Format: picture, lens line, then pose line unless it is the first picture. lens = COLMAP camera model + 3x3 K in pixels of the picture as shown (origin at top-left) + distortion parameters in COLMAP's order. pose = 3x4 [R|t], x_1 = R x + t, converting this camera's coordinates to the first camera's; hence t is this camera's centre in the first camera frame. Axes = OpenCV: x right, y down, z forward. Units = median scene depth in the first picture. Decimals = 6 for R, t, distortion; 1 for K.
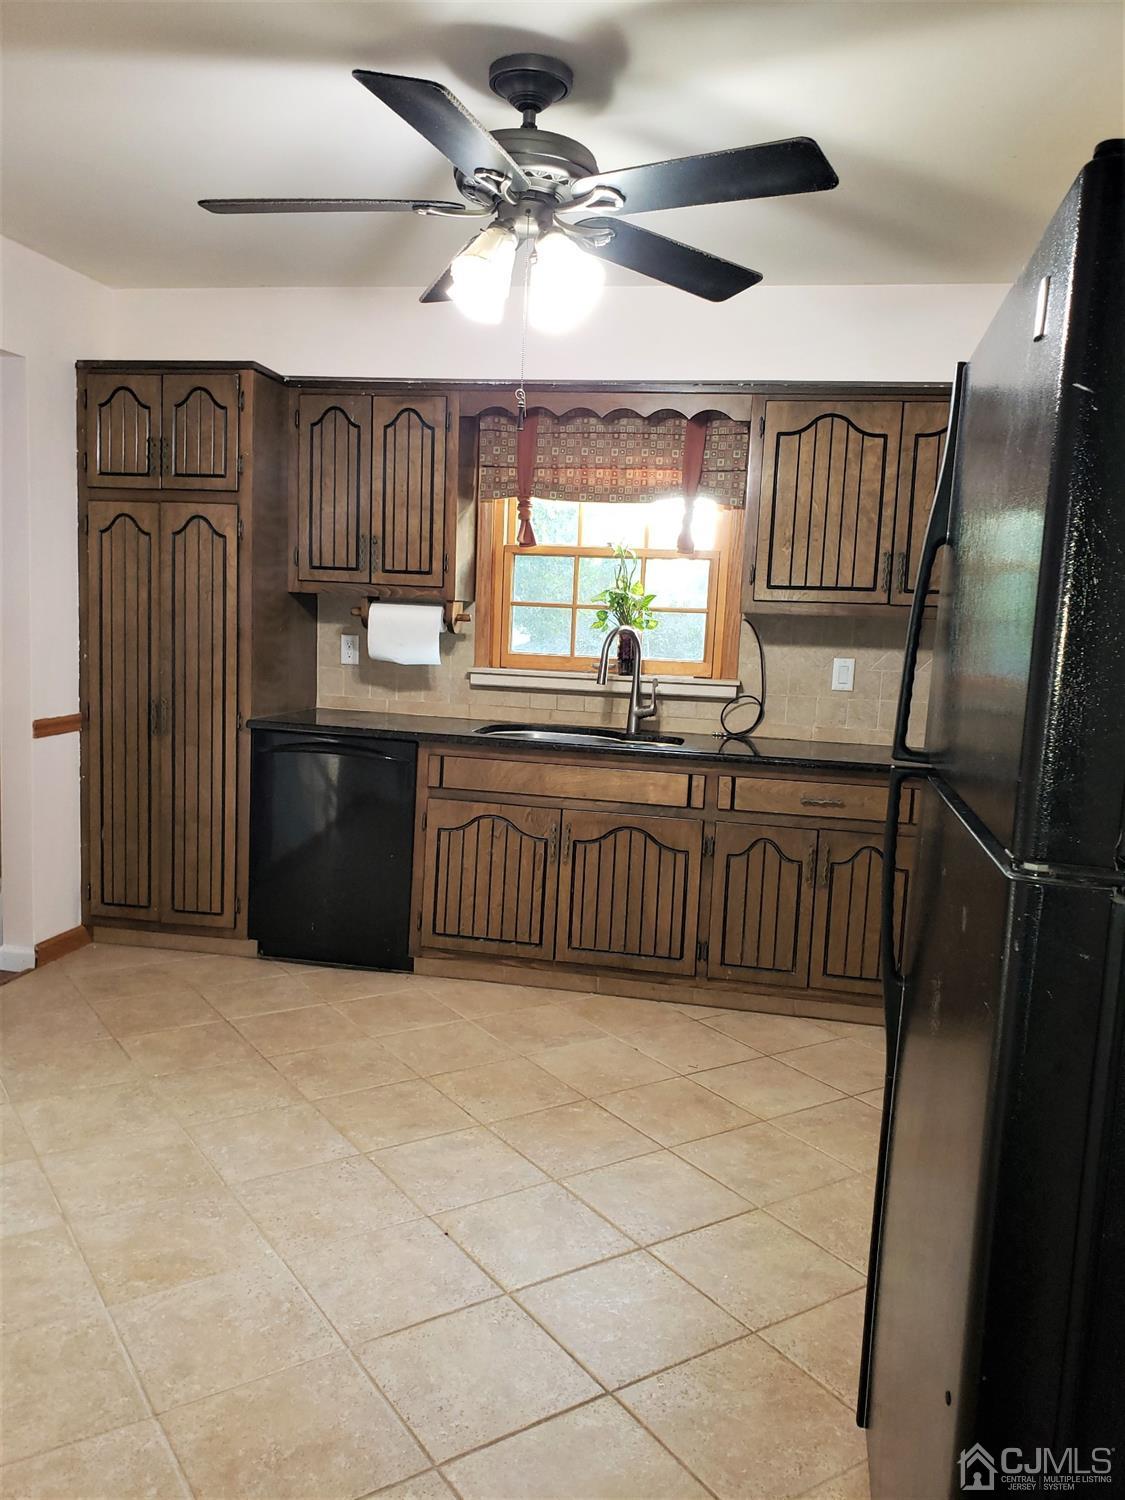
lens RADIAL K [[1162.0, 0, 562.5], [0, 1162.0, 750.0], [0, 0, 1]] dist [0.192378, -0.439720]
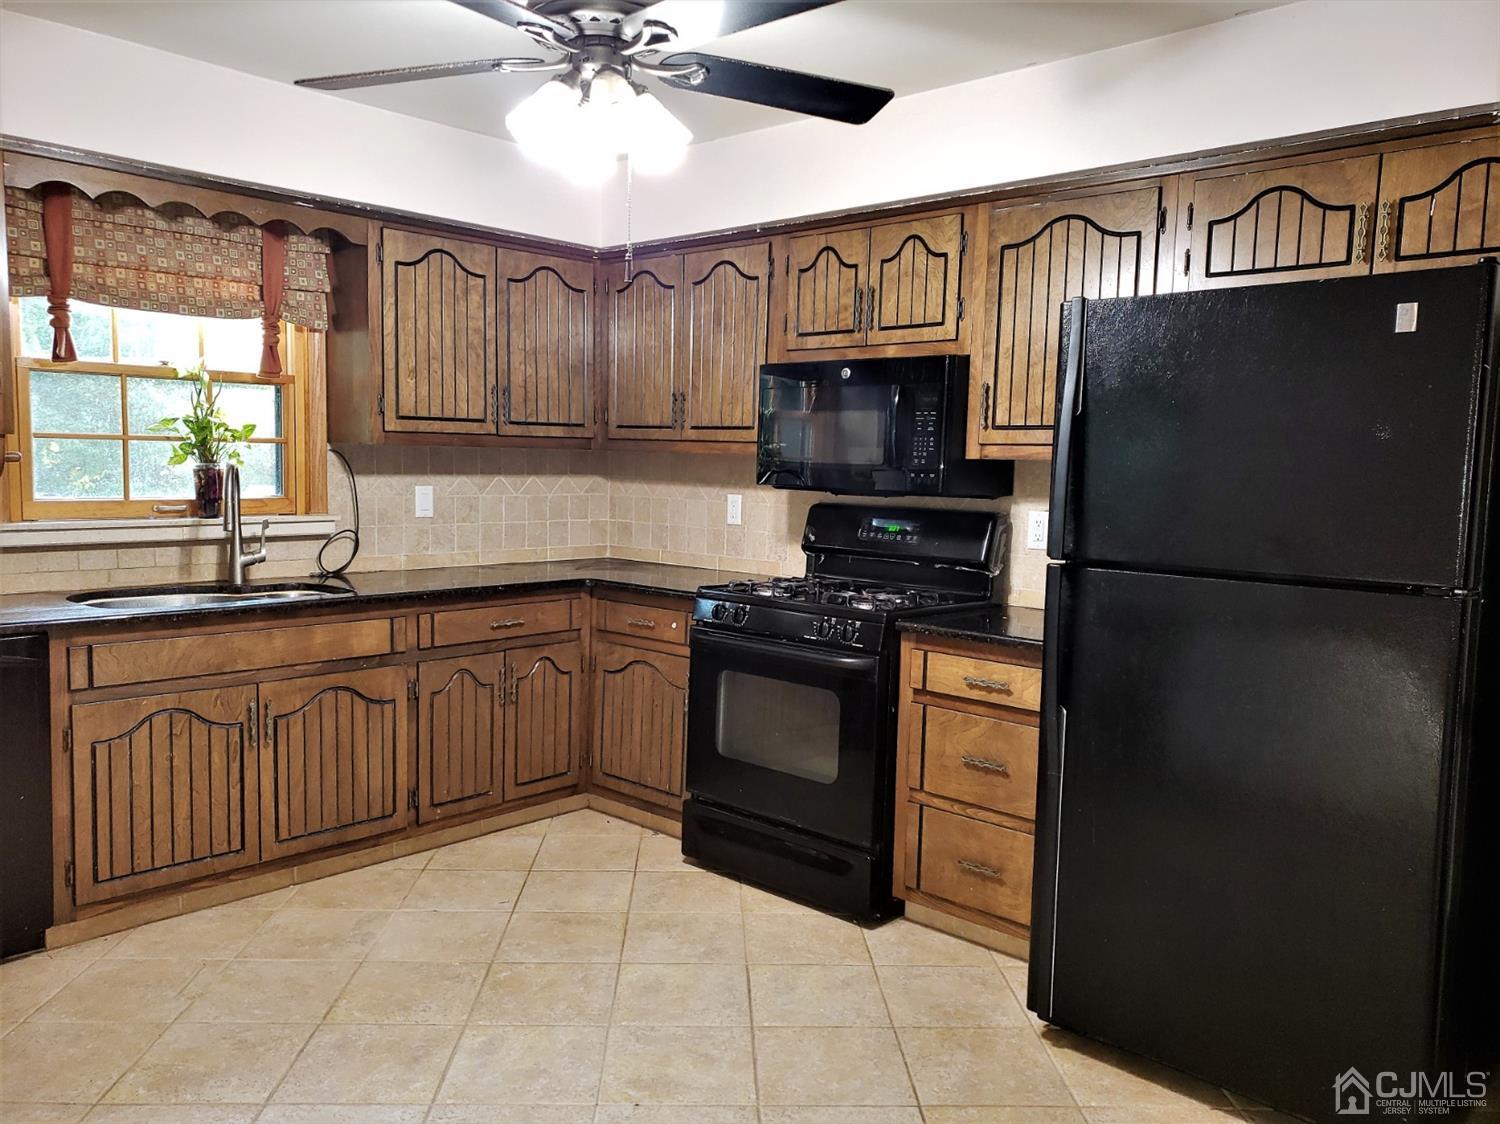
lens RADIAL K [[1162.9, 0, 750.0], [0, 1162.9, 562.0], [0, 0, 1]] dist [0.018748, -0.000741]
pose [[0.533732, -0.111659, 0.838250, -0.501344], [0.101703, 0.992525, 0.067453, -0.055856], [-0.839516, 0.049251, 0.541099, 0.237243]]
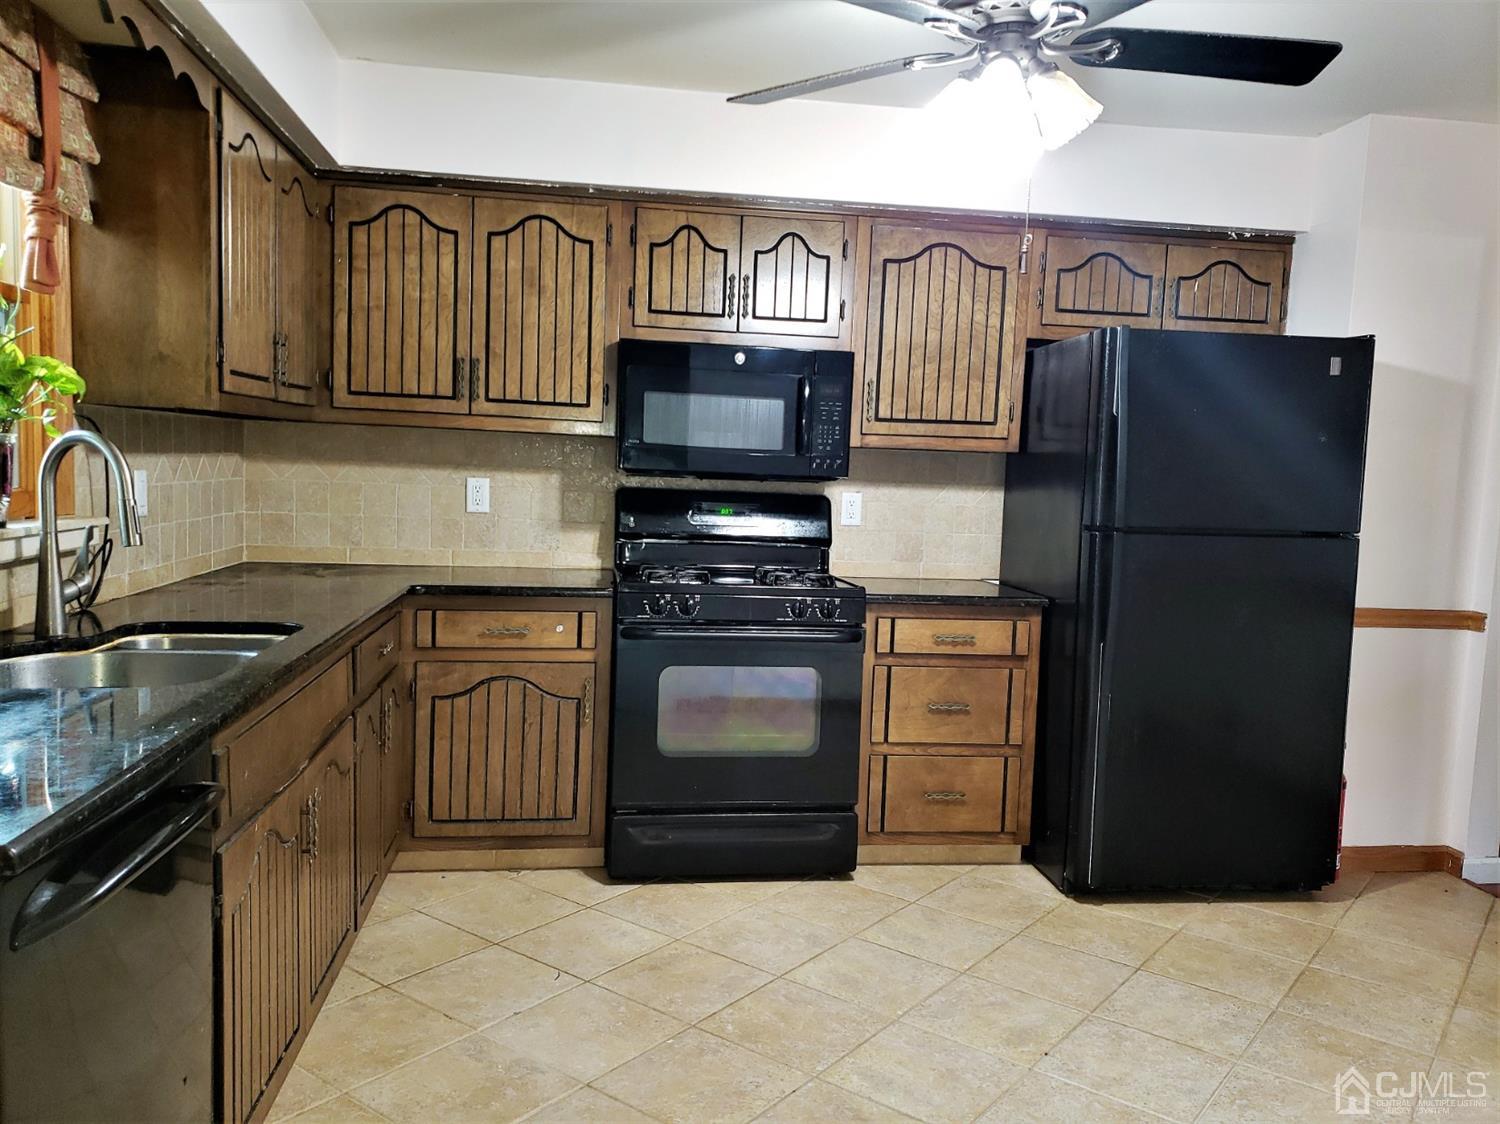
lens RADIAL K [[1158.0, 0, 767.2], [0, 1158.0, 572.4], [0, 0, 1]] dist [0.115623, -0.217456]
pose [[-0.320271, -0.146672, 0.935903, -0.577554], [0.059373, 0.982892, 0.174353, -0.126464], [-0.945464, 0.111407, -0.306083, 0.937853]]
